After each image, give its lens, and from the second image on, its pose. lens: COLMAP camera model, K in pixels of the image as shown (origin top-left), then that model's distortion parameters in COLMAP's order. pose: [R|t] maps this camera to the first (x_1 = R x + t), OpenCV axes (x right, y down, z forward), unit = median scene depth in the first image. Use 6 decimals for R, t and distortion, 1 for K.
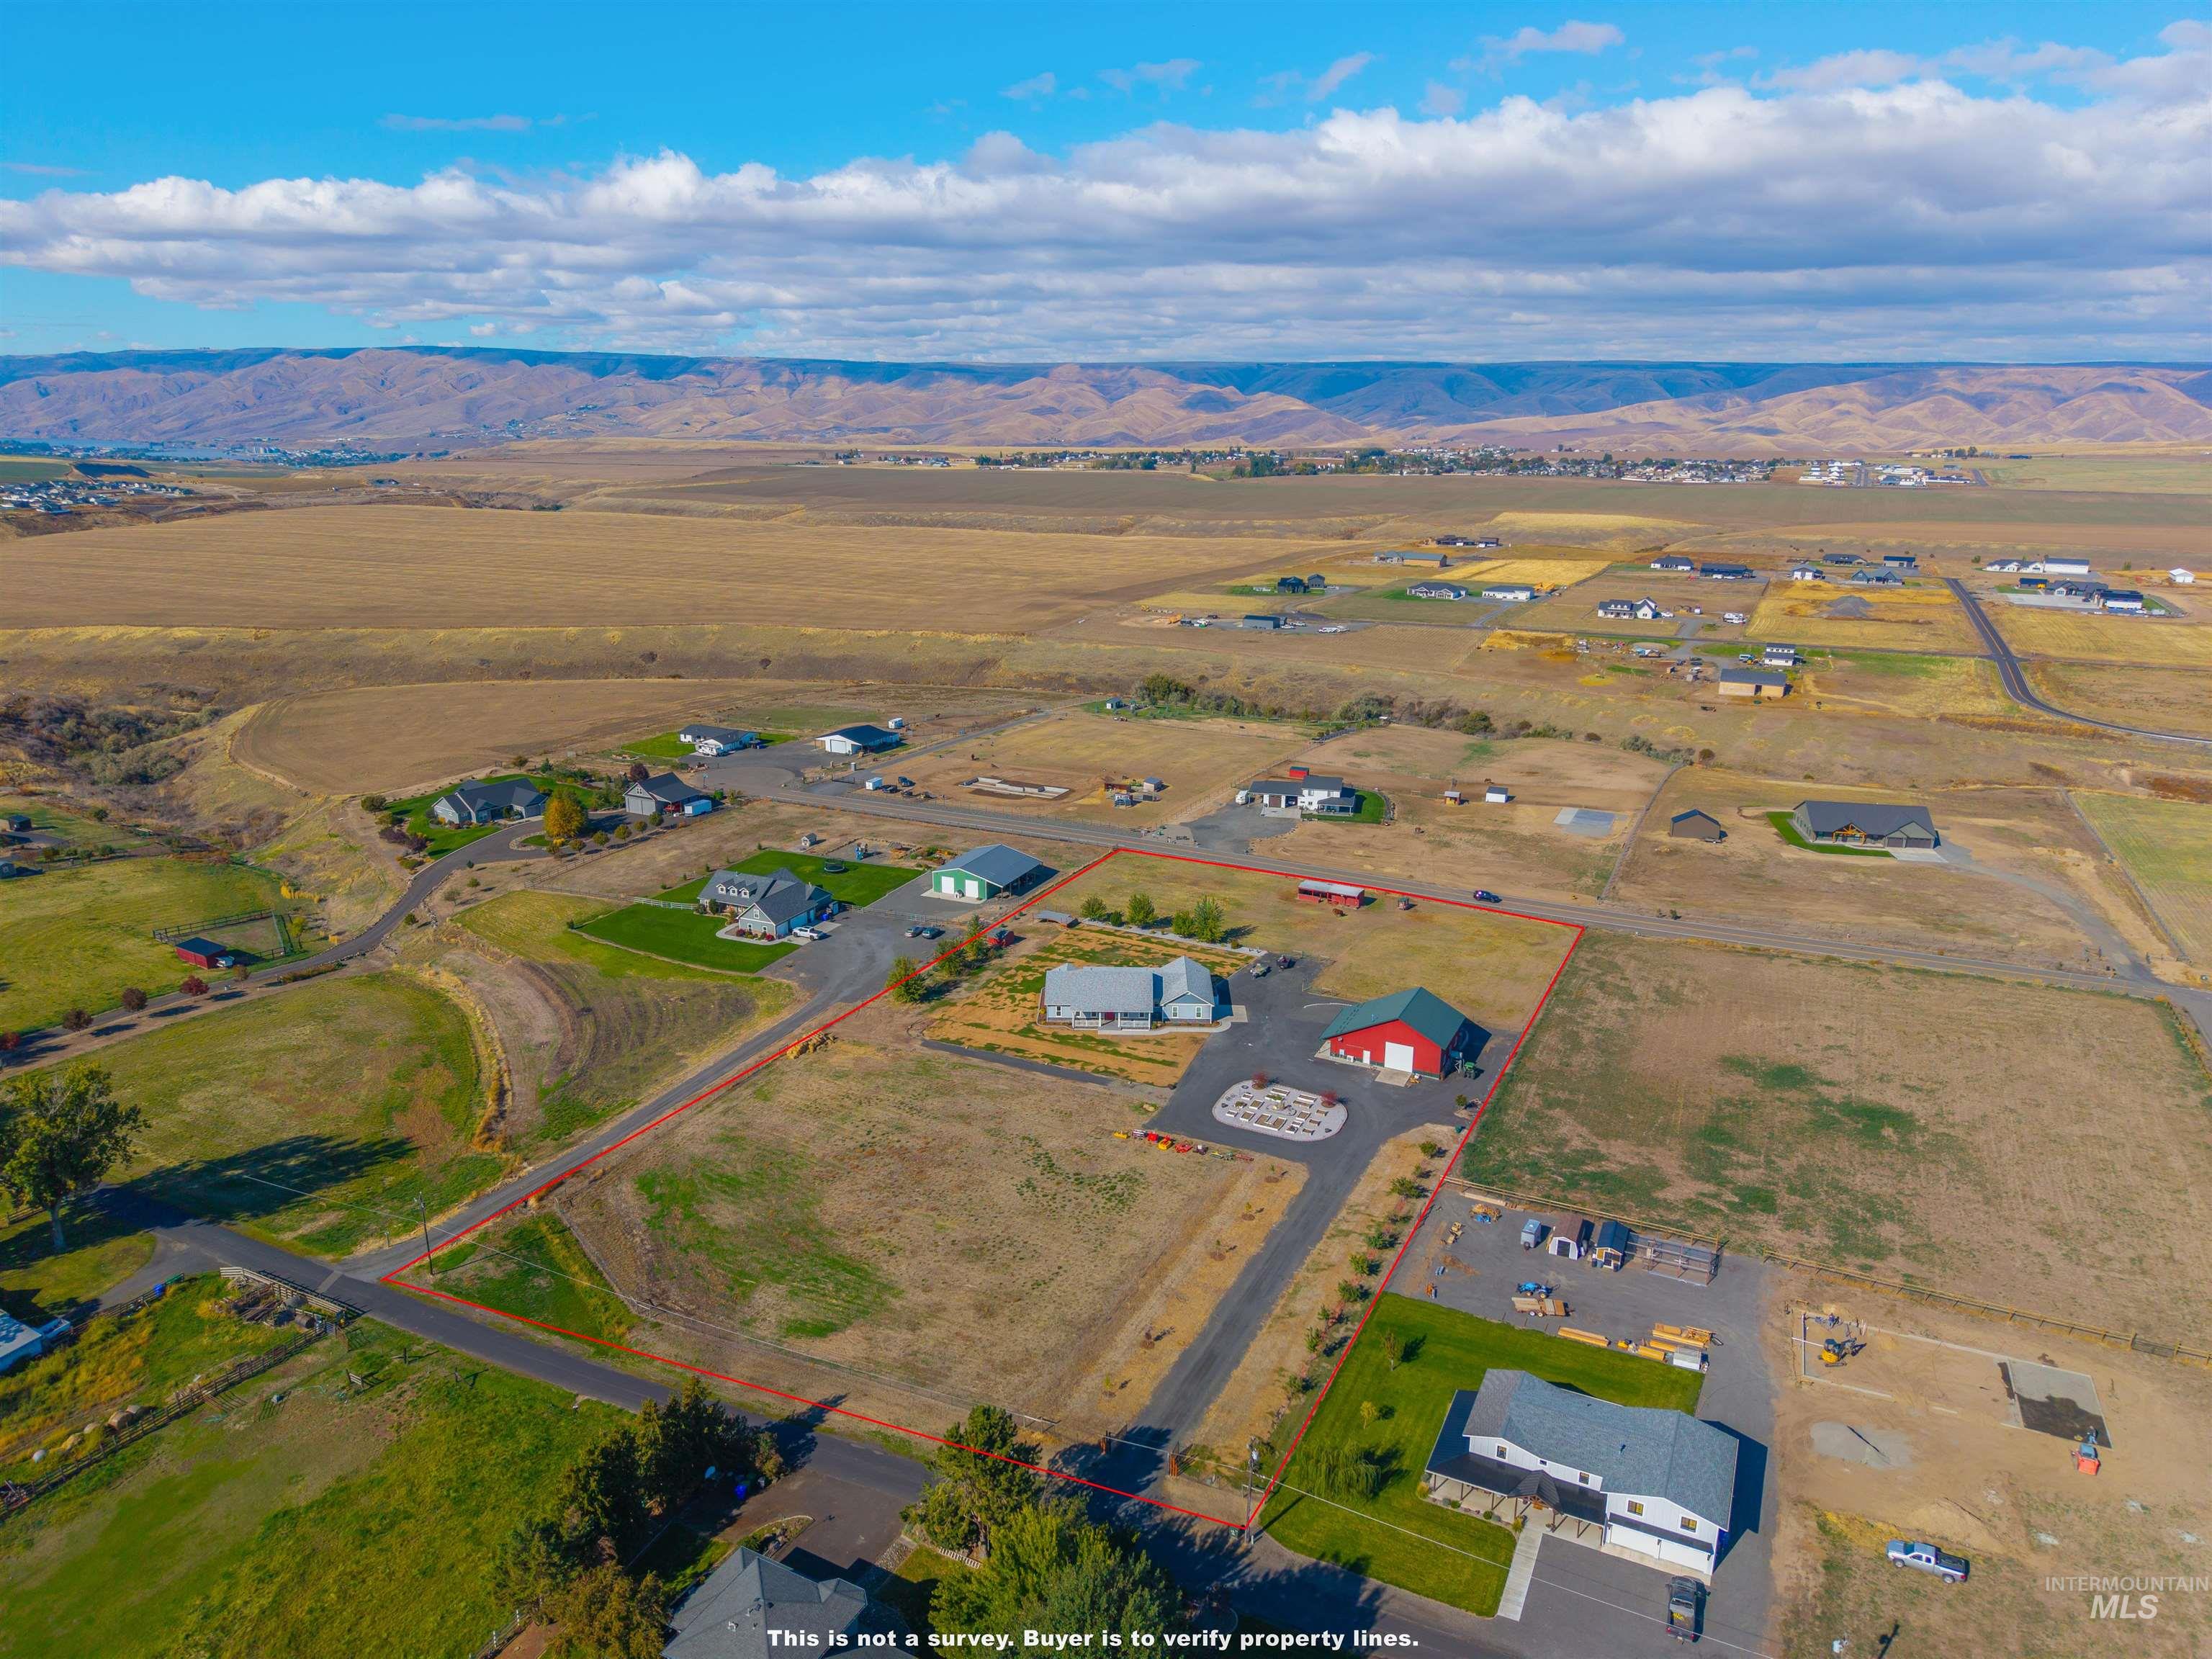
lens RADIAL K [[1476.5, 0, 1103.6], [0, 1476.5, 809.6], [0, 0, 1]] dist [0.029607, -0.032655]
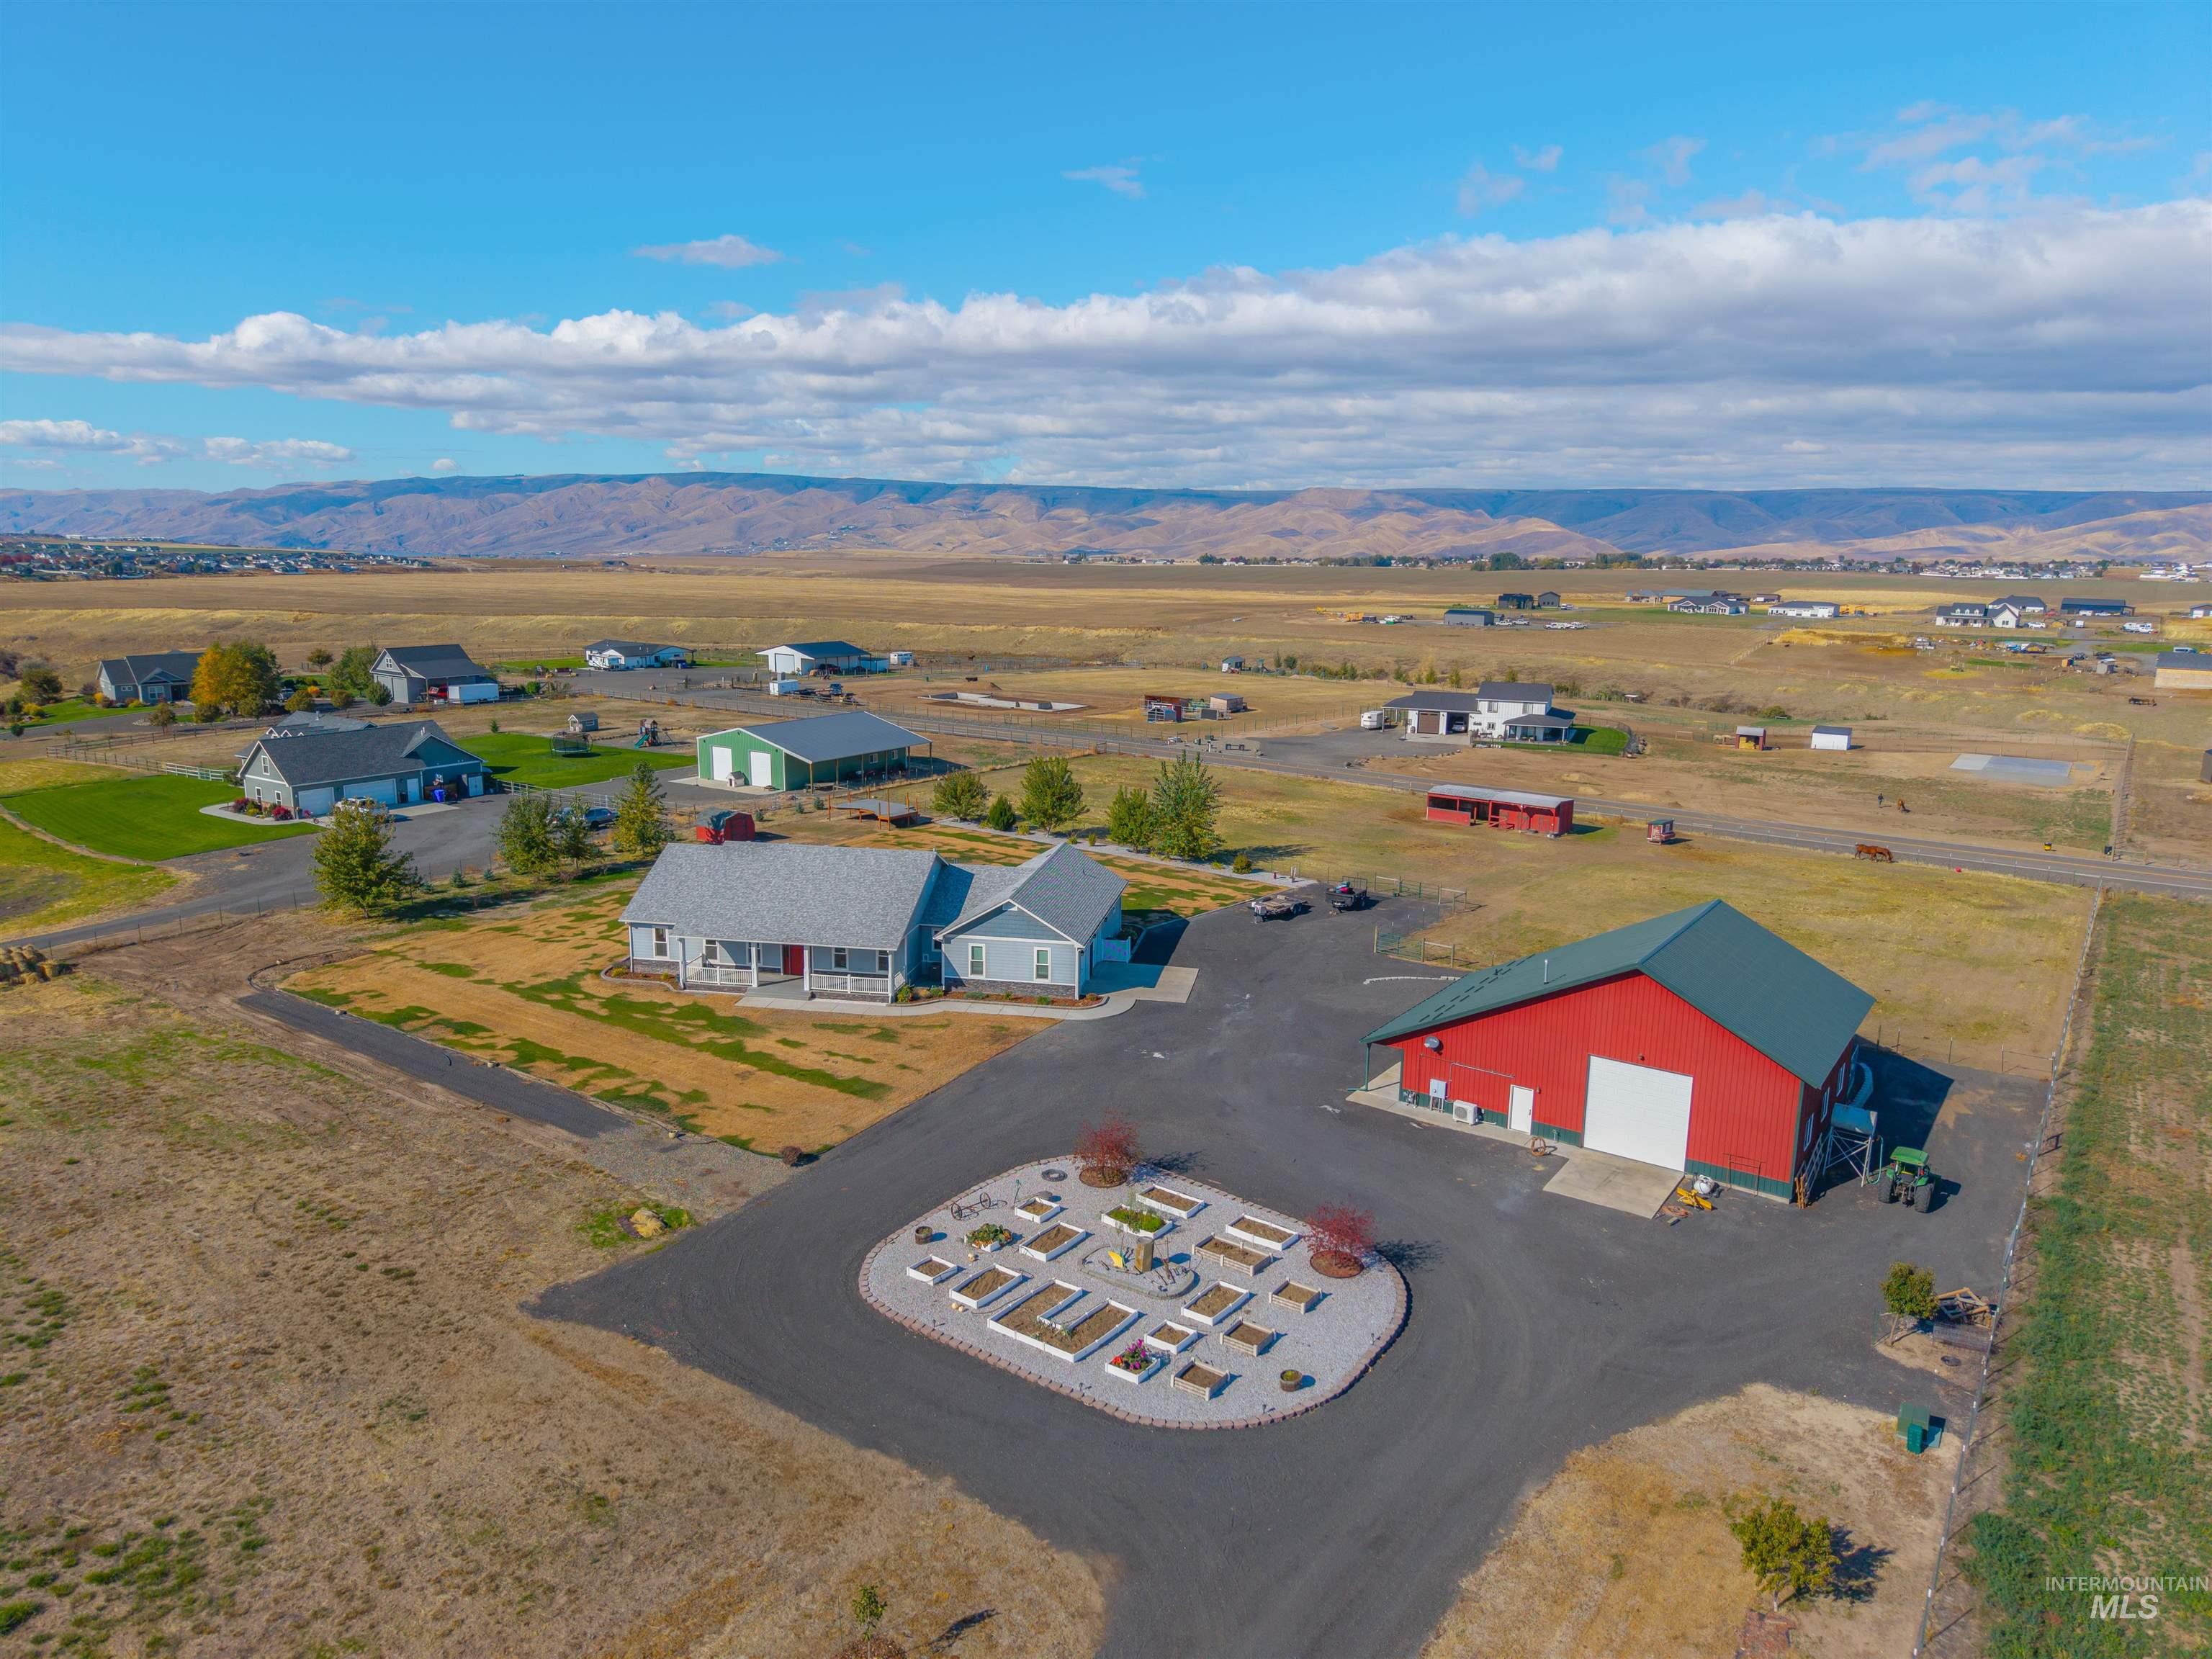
lens RADIAL K [[1476.5, 0, 1107.8], [0, 1476.5, 832.4], [0, 0, 1]] dist [0.029607, -0.032655]
pose [[0.987362, 0.039385, -0.153510, 0.113549], [-0.049807, 0.996664, -0.064647, 0.109971], [0.150452, 0.071476, 0.986030, 0.564618]]
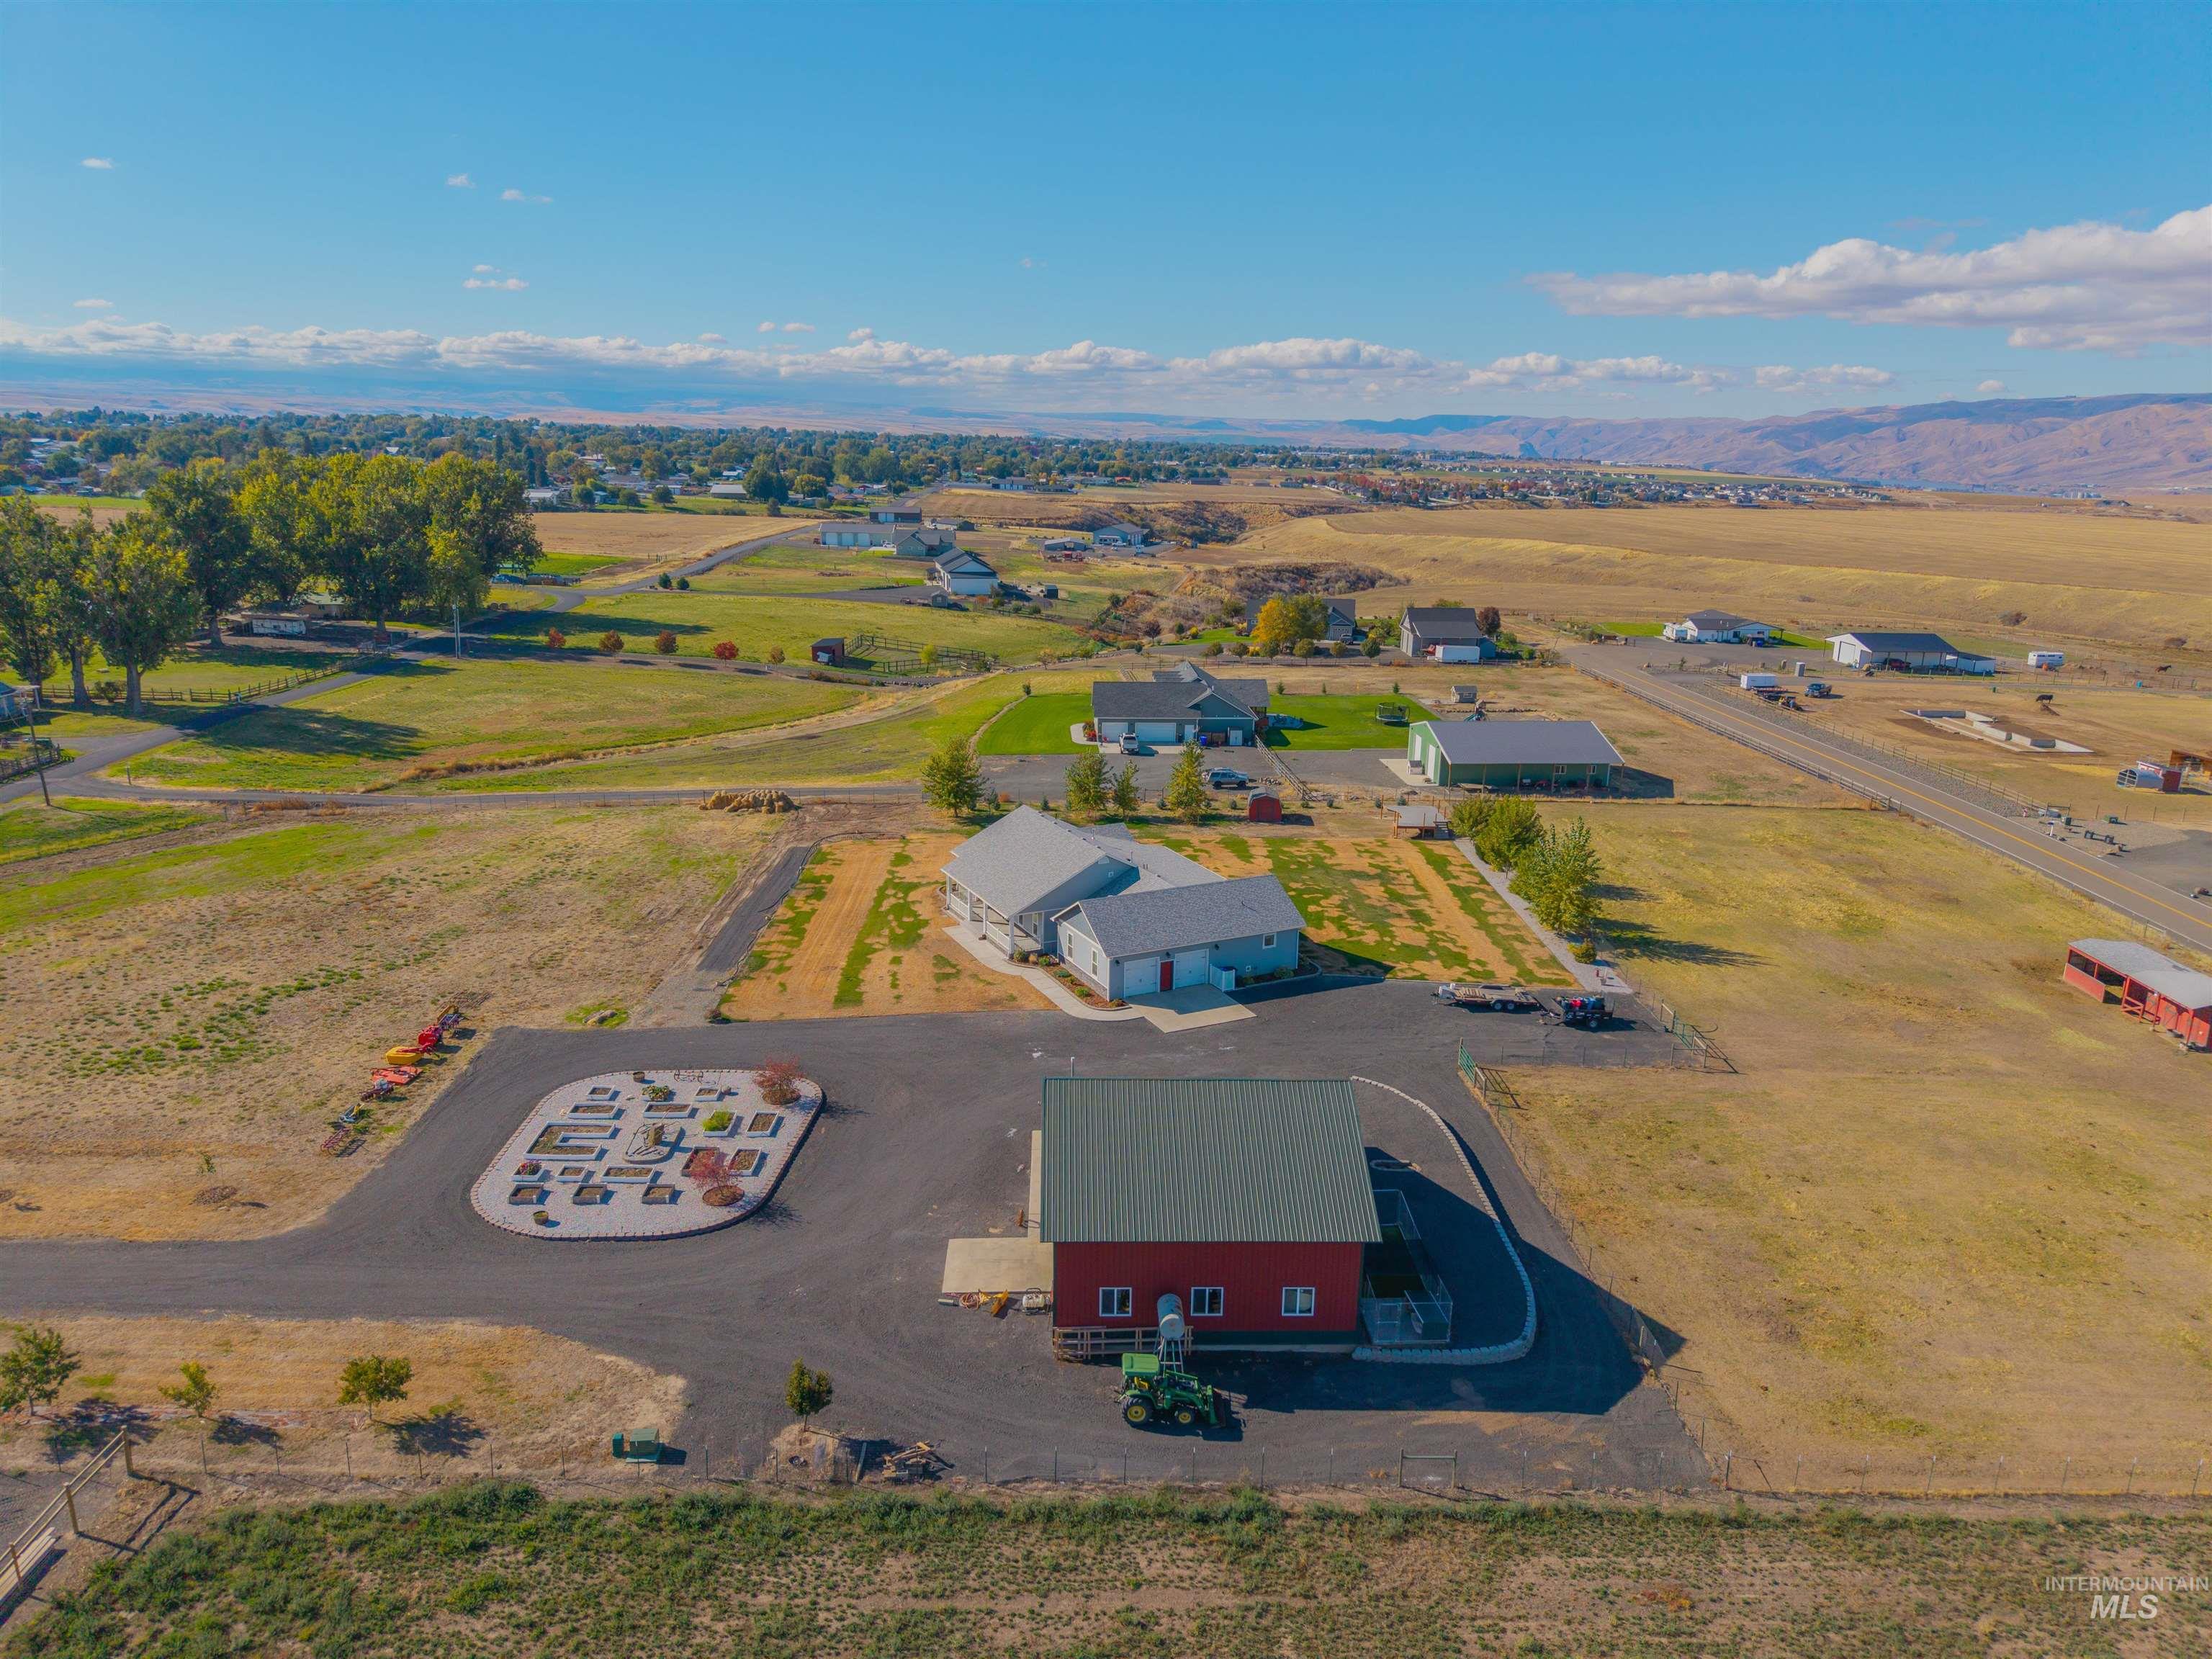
lens RADIAL K [[1476.5, 0, 1105.5], [0, 1476.5, 825.7], [0, 0, 1]] dist [0.029607, -0.032655]
pose [[0.464500, 0.229232, -0.855390, 0.350308], [-0.248390, 0.960868, 0.122616, 0.042686], [0.850025, 0.155515, 0.503262, 0.678874]]
